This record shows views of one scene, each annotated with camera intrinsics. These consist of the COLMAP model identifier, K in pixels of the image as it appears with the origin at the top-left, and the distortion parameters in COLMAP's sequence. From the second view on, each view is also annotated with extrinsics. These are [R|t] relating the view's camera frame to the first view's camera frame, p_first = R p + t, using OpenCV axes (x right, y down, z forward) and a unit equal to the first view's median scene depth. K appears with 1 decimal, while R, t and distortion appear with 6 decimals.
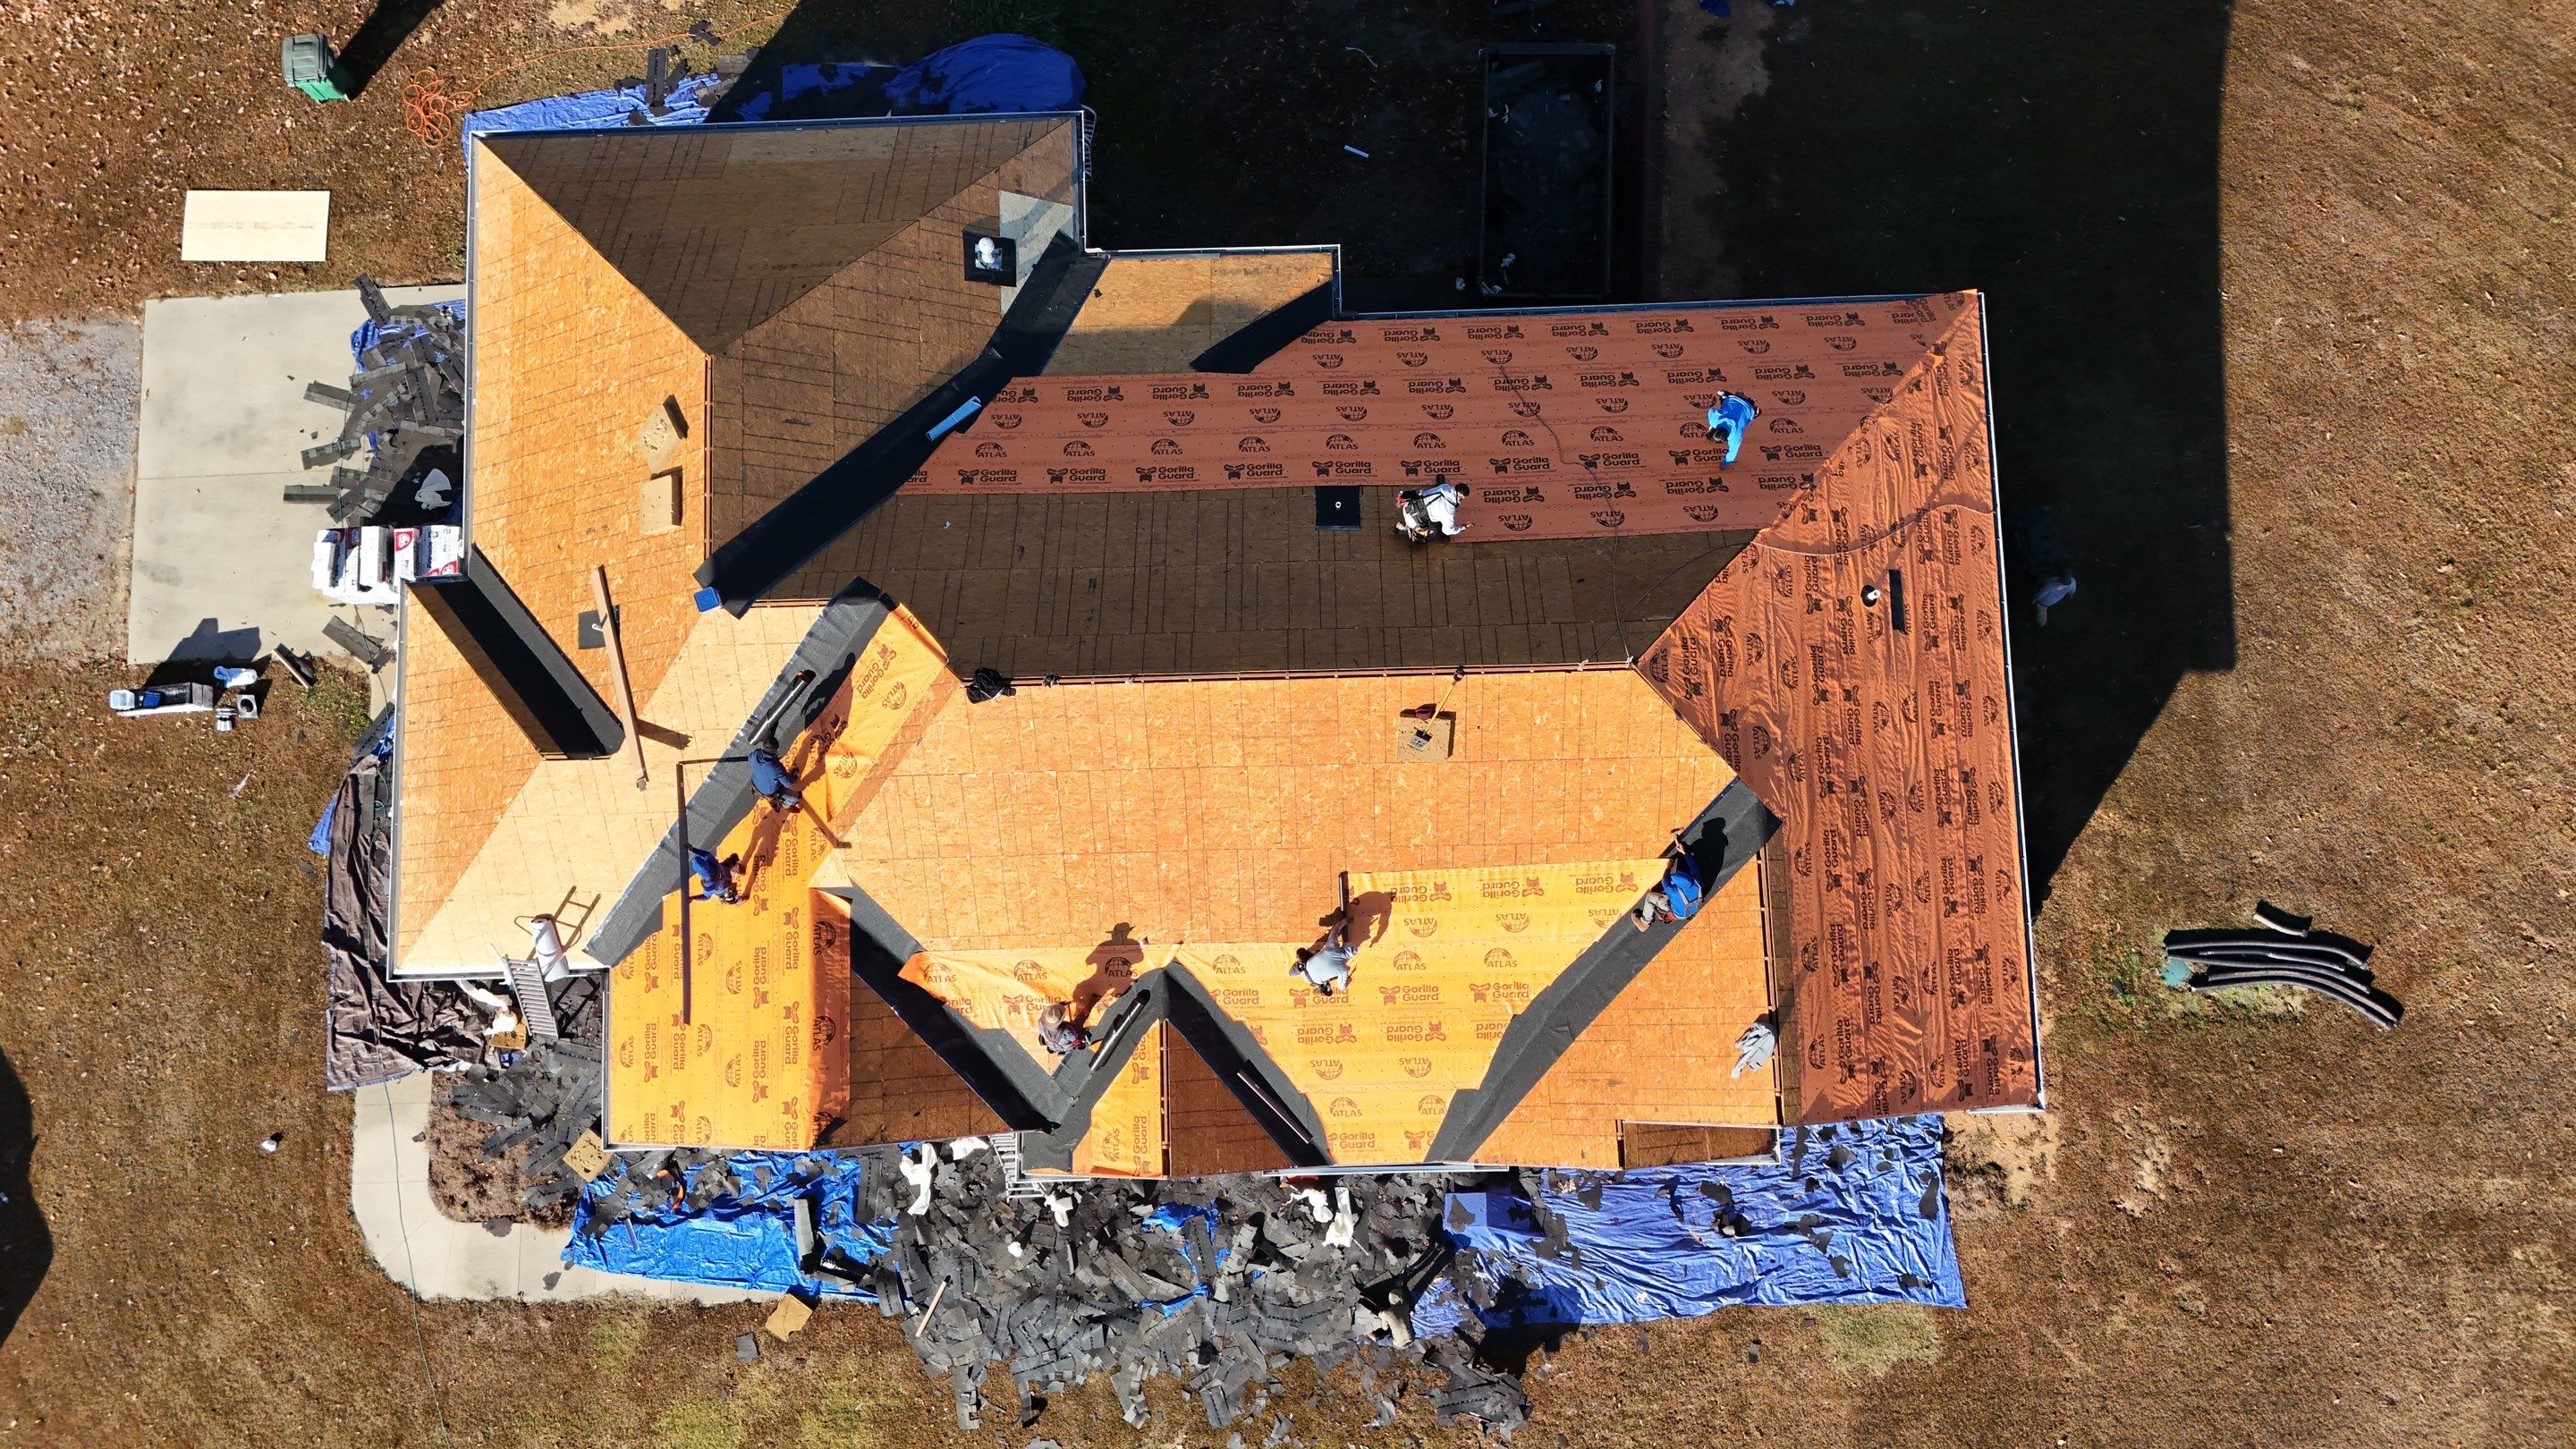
lens RADIAL K [[1907.3, 0, 1291.5], [0, 1907.3, 718.4], [0, 0, 1]] dist [0.081028, -0.074460]
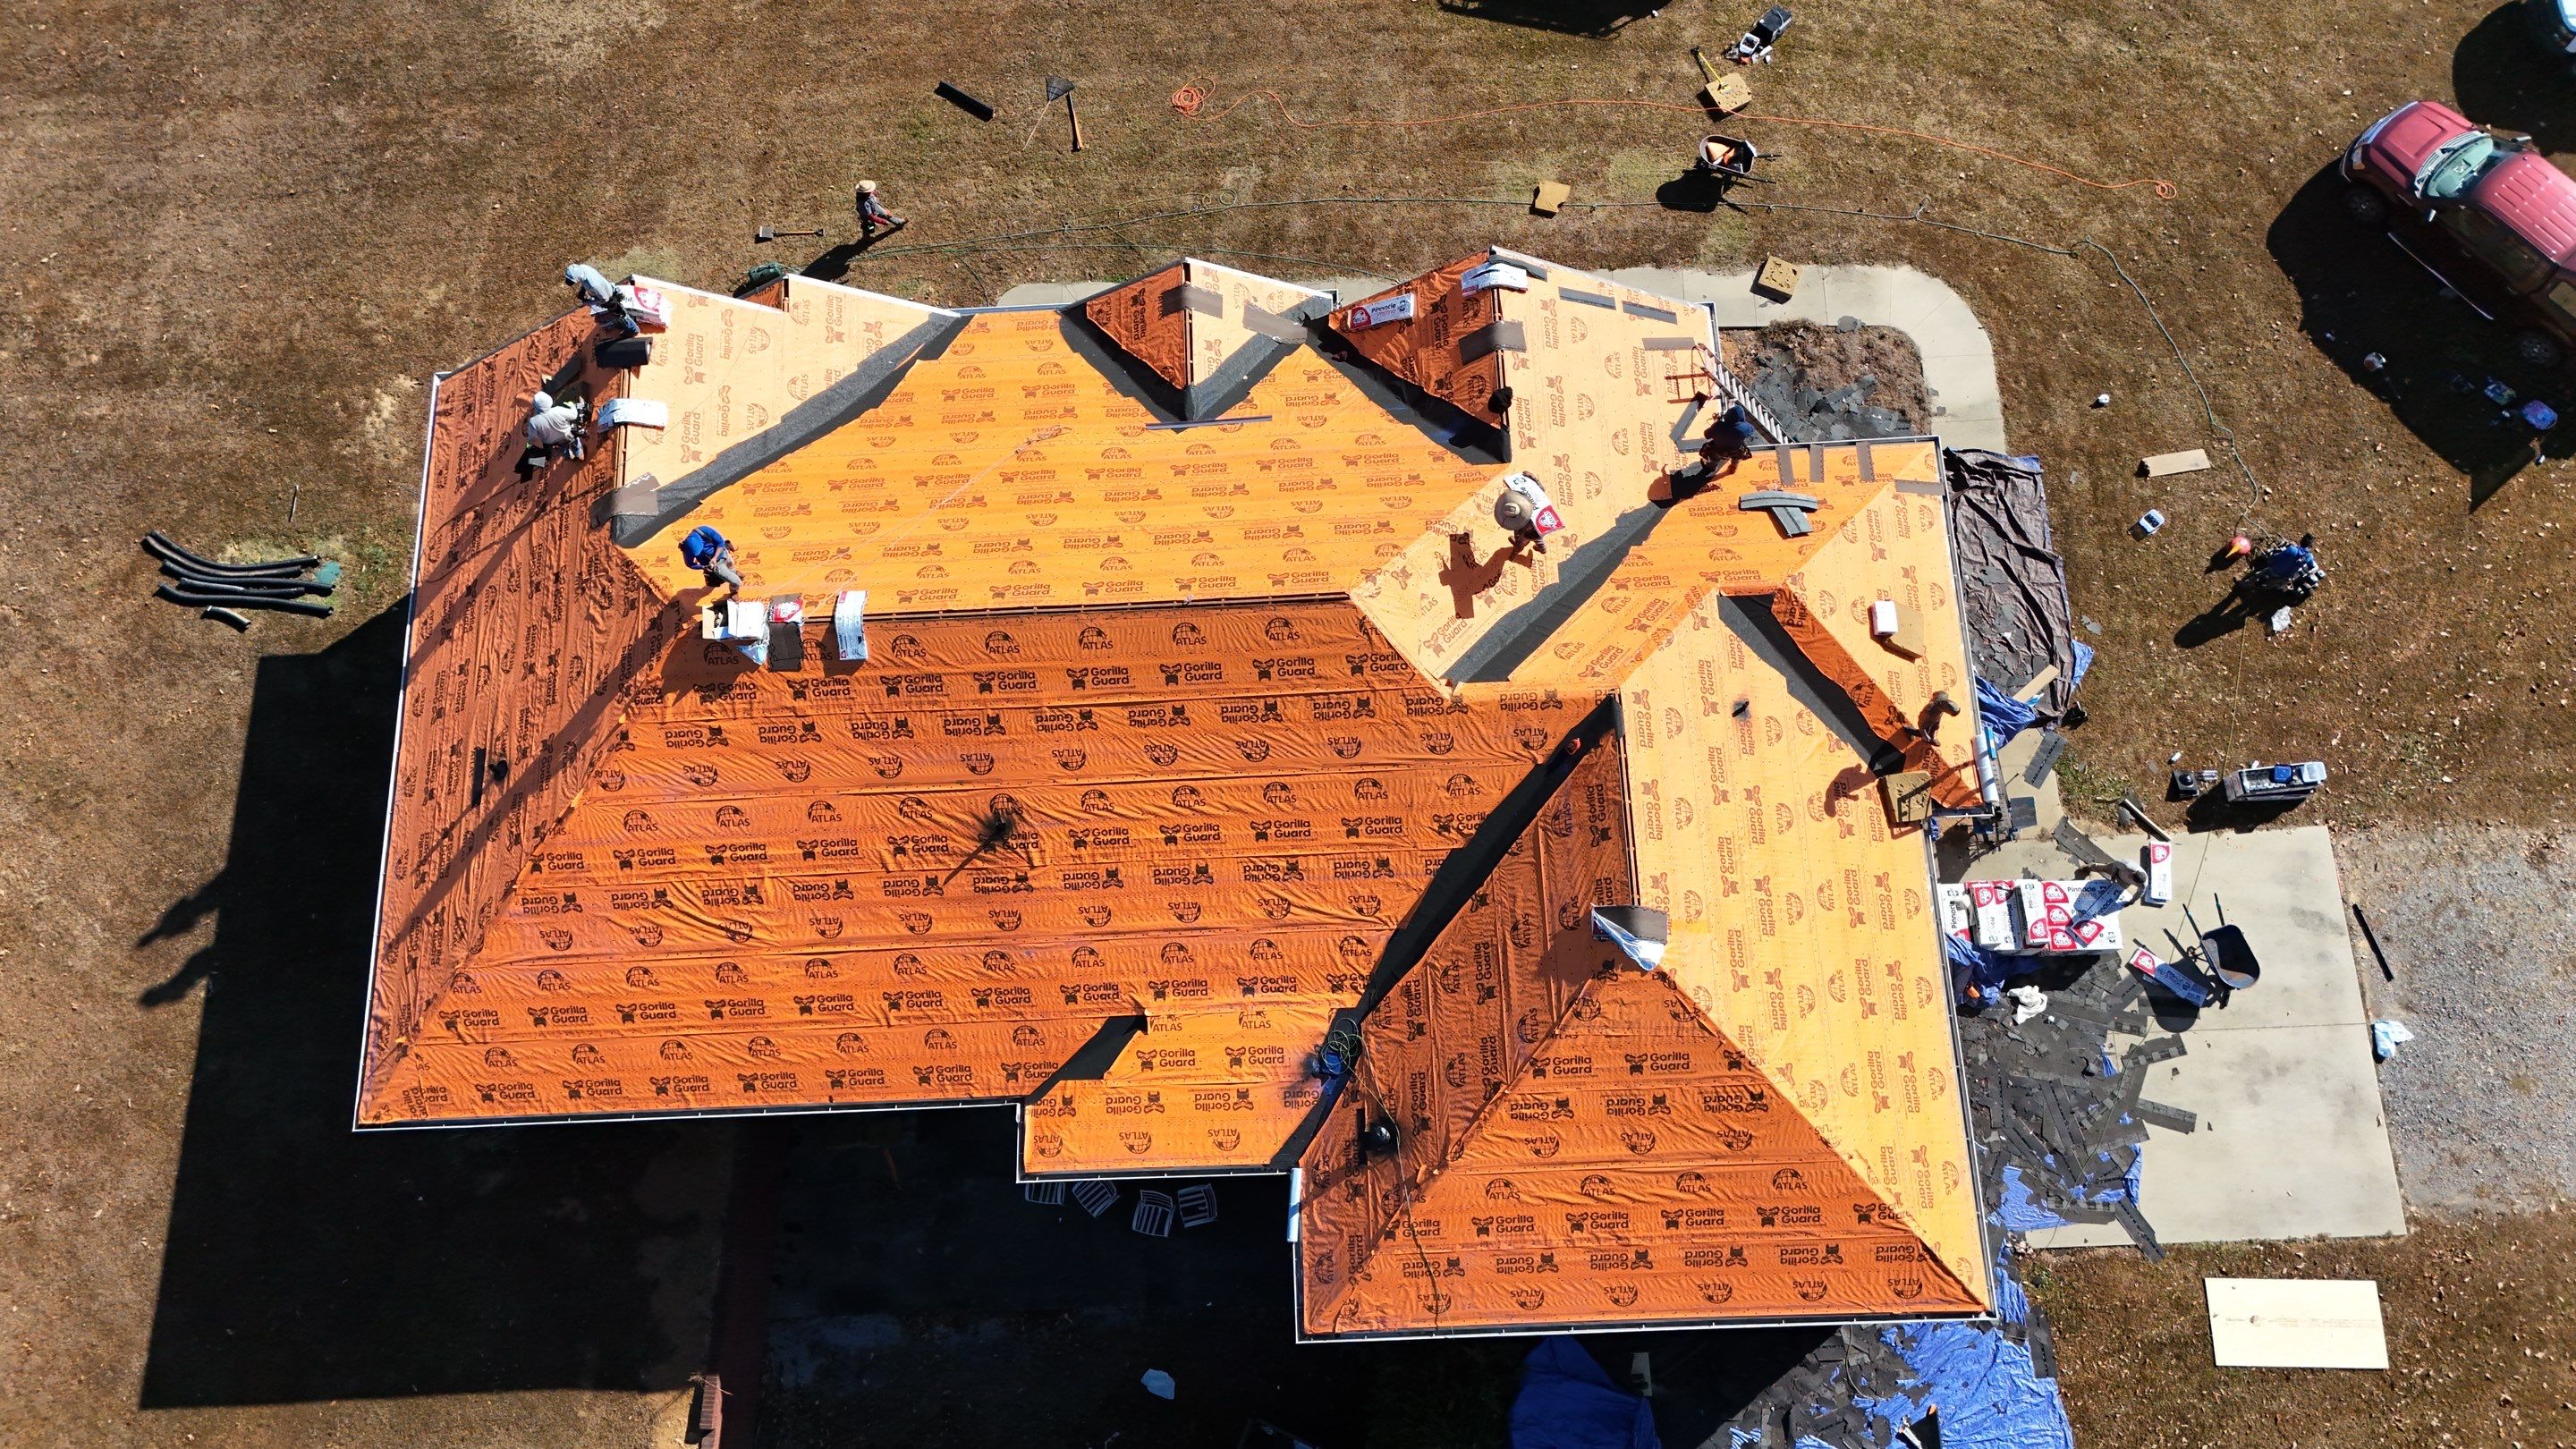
lens RADIAL K [[1907.3, 0, 1291.5], [0, 1907.3, 718.4], [0, 0, 1]] dist [0.081028, -0.074460]
pose [[-0.996868, 0.027409, 0.074182, -0.167950], [0.004864, -0.914995, 0.403435, -0.383332], [0.078934, 0.402532, 0.911996, 0.068167]]
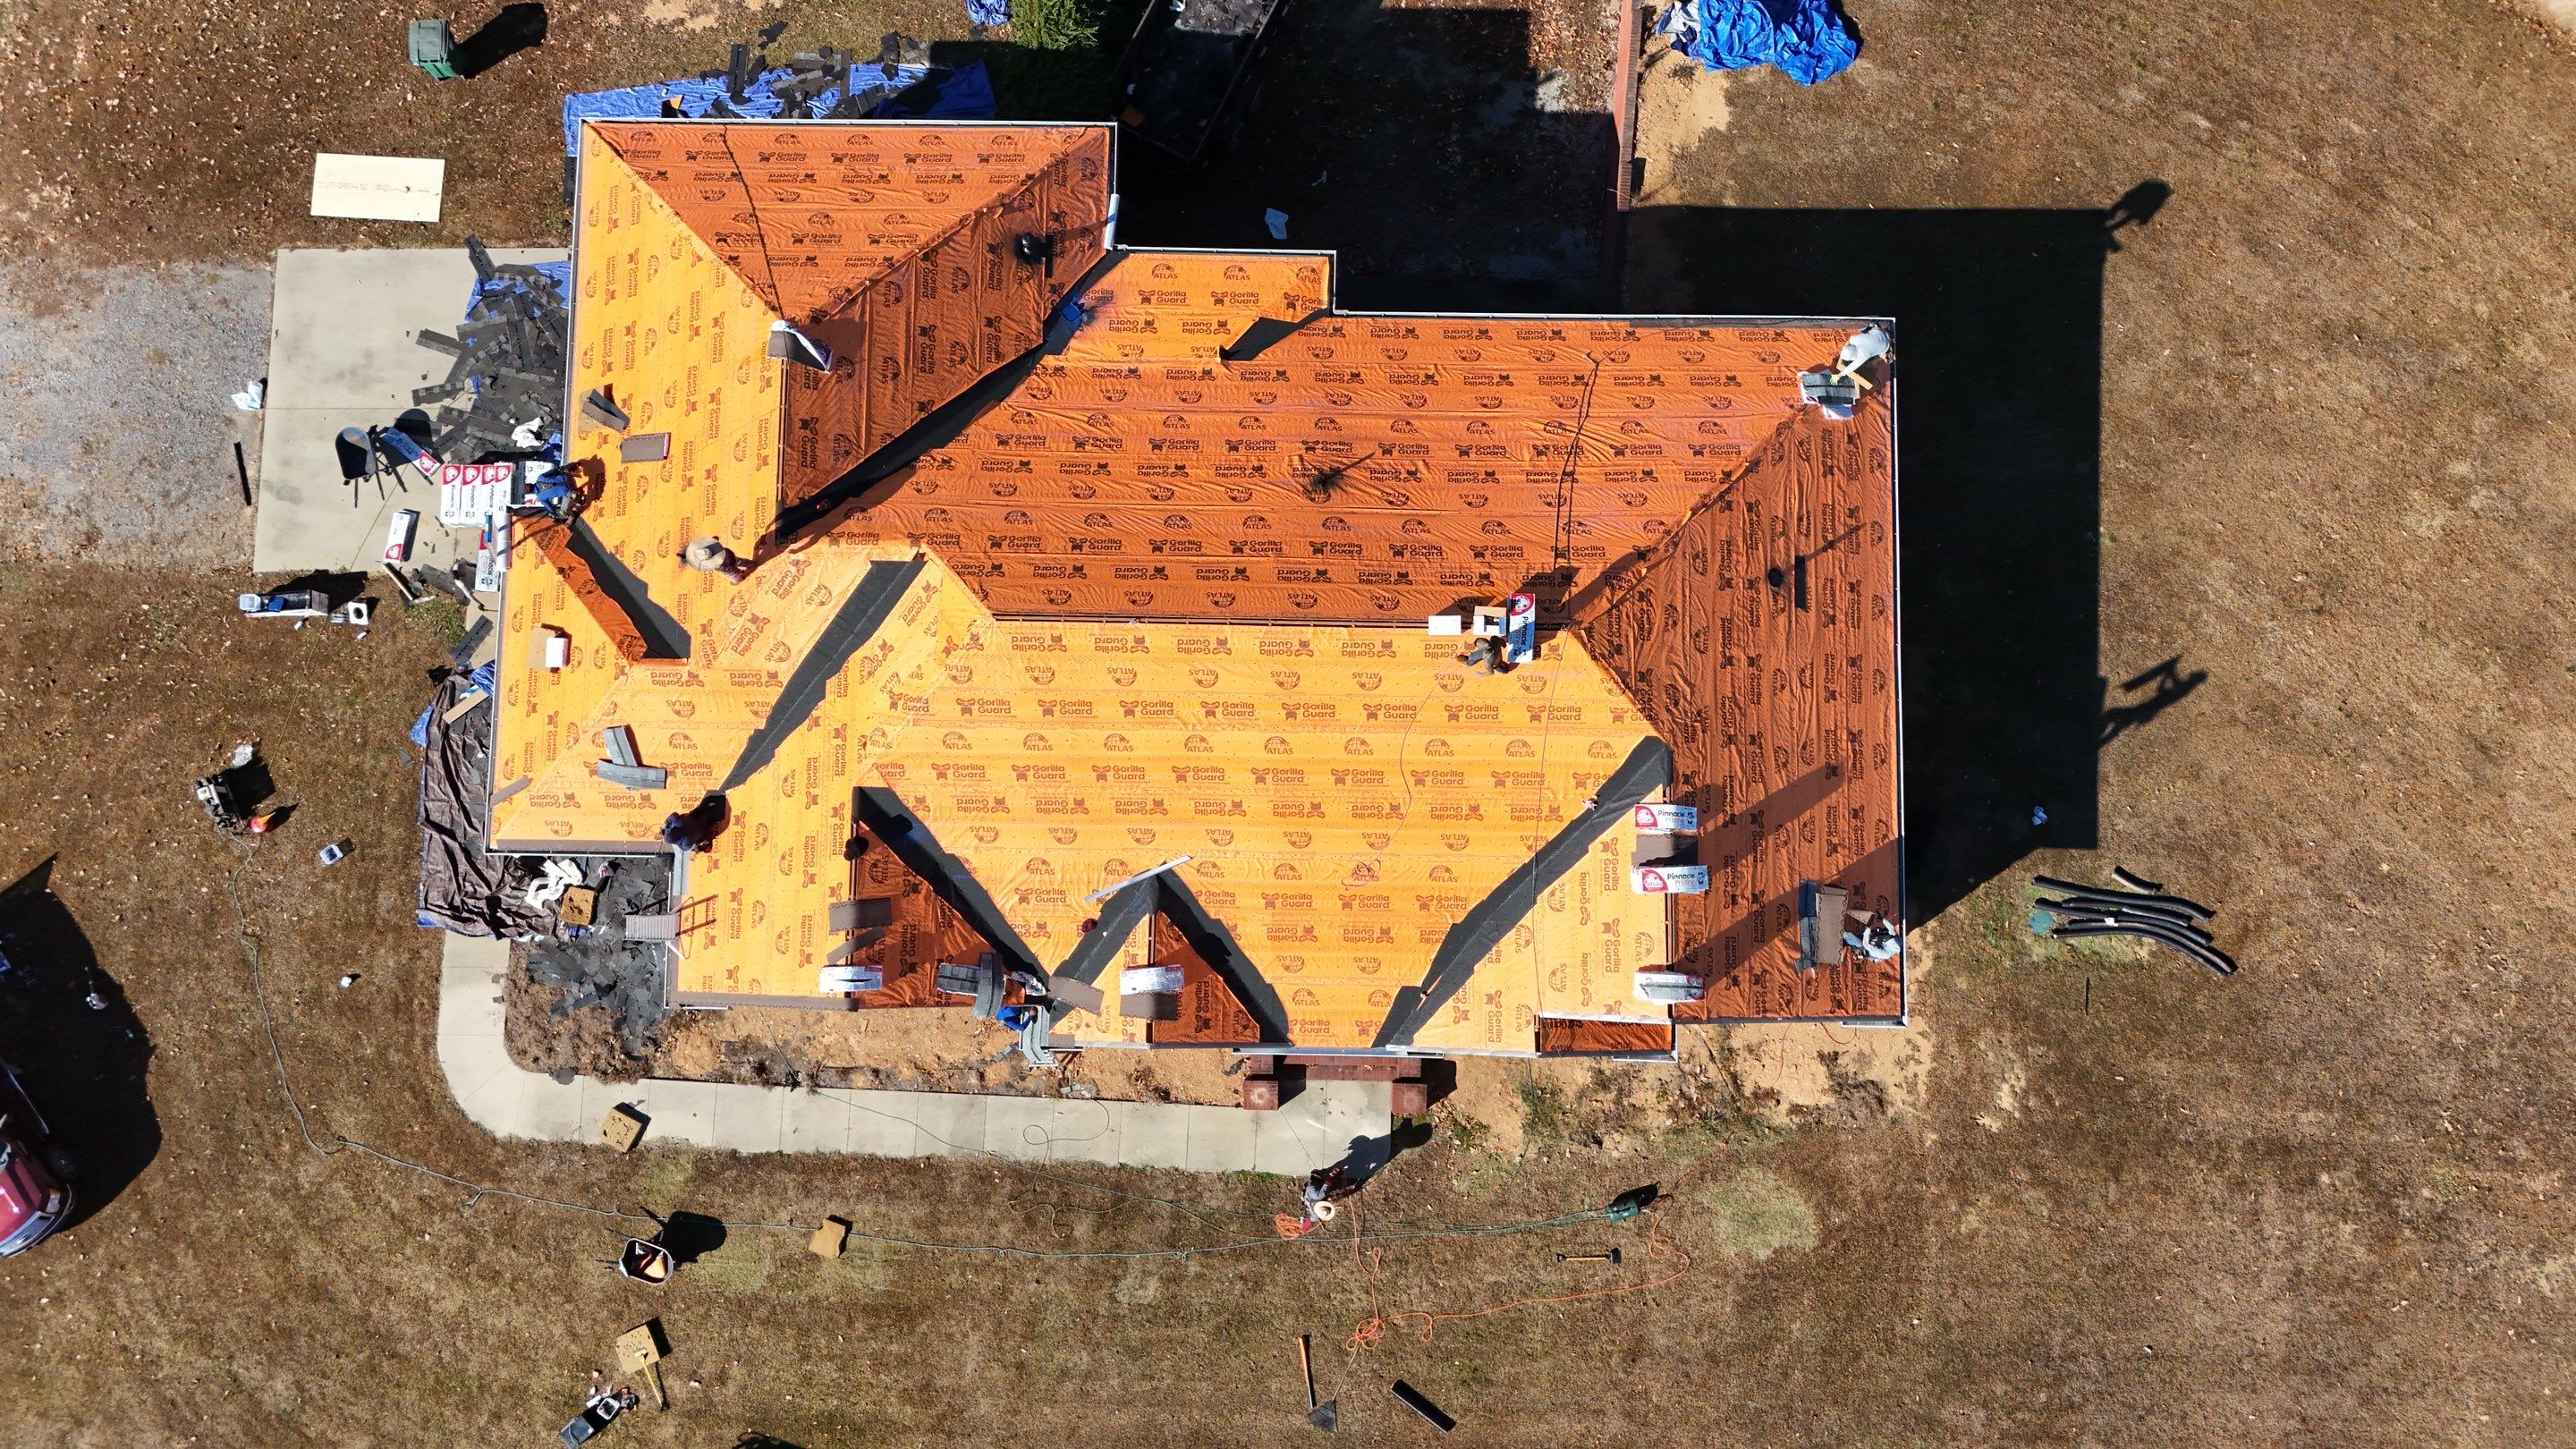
lens RADIAL K [[1907.3, 0, 1291.5], [0, 1907.3, 718.4], [0, 0, 1]] dist [0.081028, -0.074460]
pose [[0.999005, 0.044567, -0.001854, 0.012187], [-0.044536, 0.998902, 0.014516, 0.014625], [0.002499, -0.014419, 0.999893, -0.135106]]
